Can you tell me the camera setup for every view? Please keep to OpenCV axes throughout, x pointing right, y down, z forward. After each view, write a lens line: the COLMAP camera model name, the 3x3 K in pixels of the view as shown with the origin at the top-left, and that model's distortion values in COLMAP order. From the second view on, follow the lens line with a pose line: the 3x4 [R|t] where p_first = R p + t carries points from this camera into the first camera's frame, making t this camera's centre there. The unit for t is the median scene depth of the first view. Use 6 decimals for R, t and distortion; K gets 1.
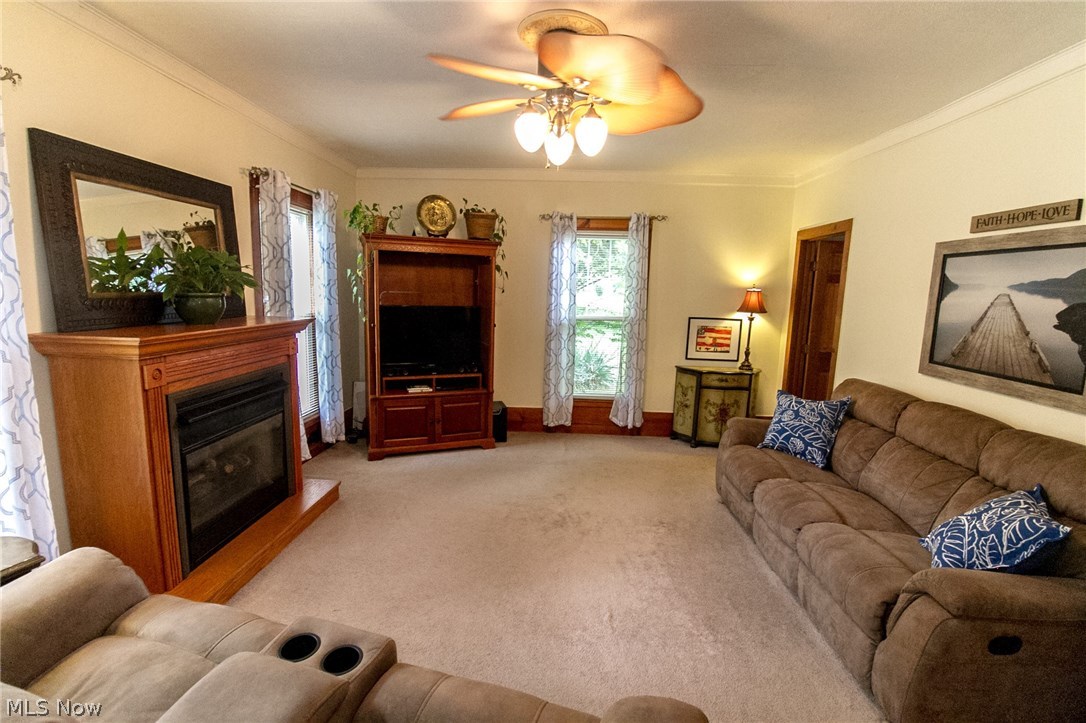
lens RADIAL K [[505.0, 0, 540.0], [0, 505.0, 366.0], [0, 0, 1]] dist [-0.018127, -0.001398]
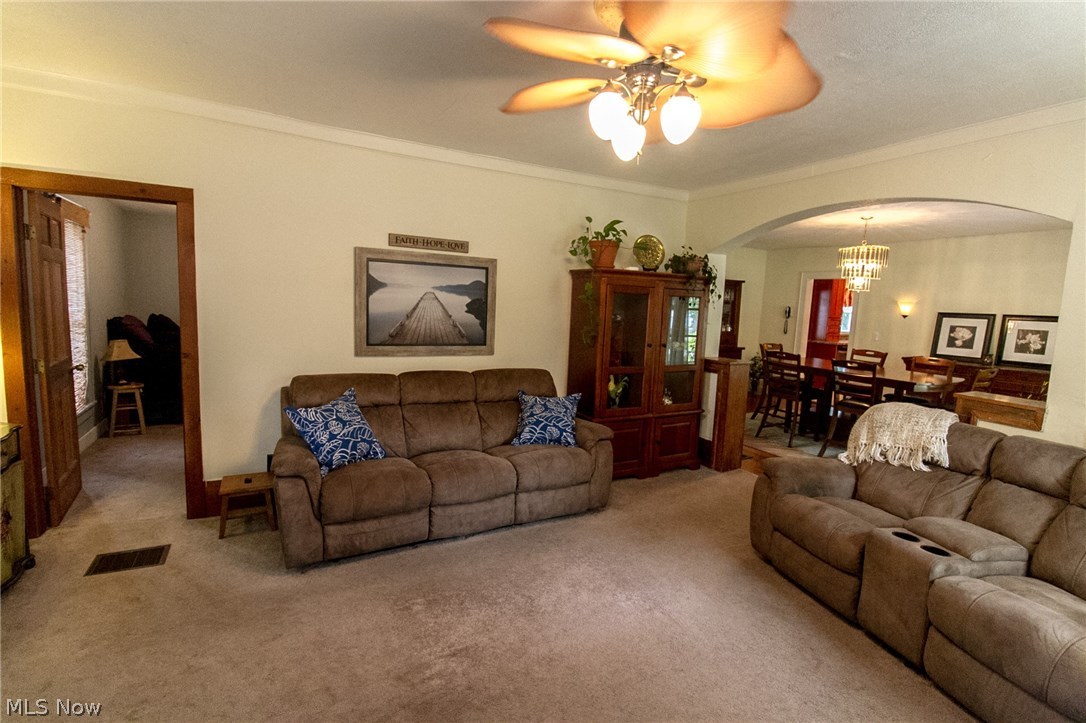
lens RADIAL K [[505.0, 0, 540.8], [0, 505.0, 361.9], [0, 0, 1]] dist [-0.018127, -0.001398]
pose [[-0.528541, -0.138277, 0.837570, -0.322077], [0.077412, 0.974683, 0.209764, -0.128712], [-0.845371, 0.175707, -0.504455, 0.839341]]
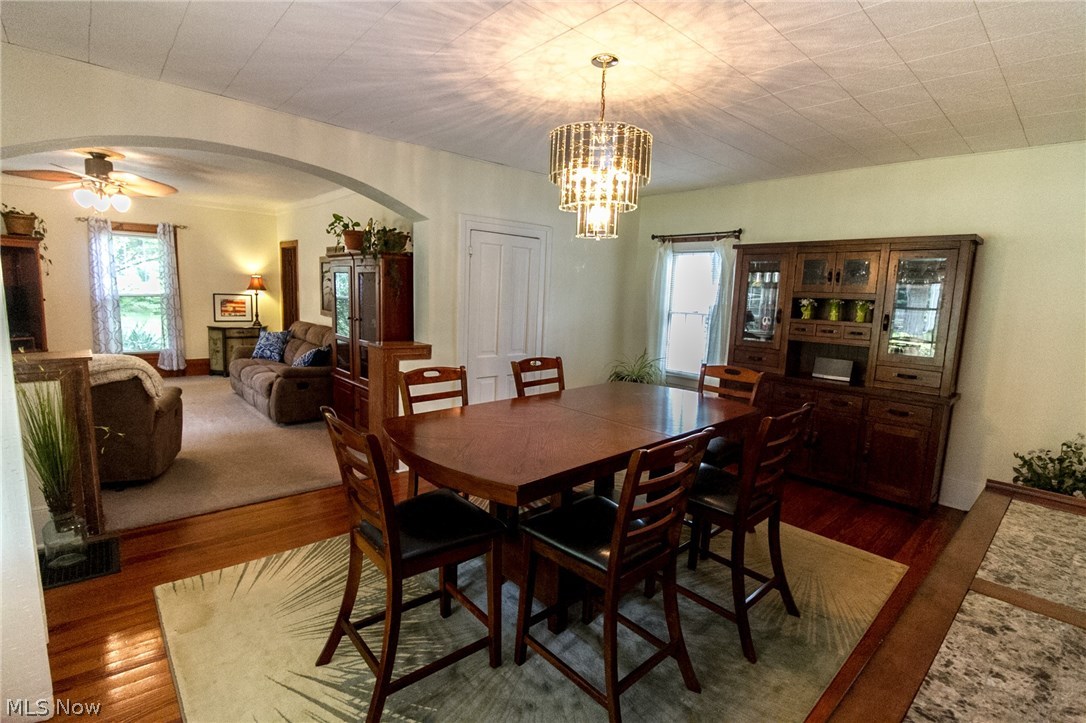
lens RADIAL K [[505.0, 0, 542.6], [0, 505.0, 364.5], [0, 0, 1]] dist [-0.018127, -0.001398]
pose [[0.709598, -0.099894, 0.697490, -0.083496], [0.083711, 0.994840, 0.057316, 0.127585], [-0.699616, 0.017717, 0.714299, -0.869940]]
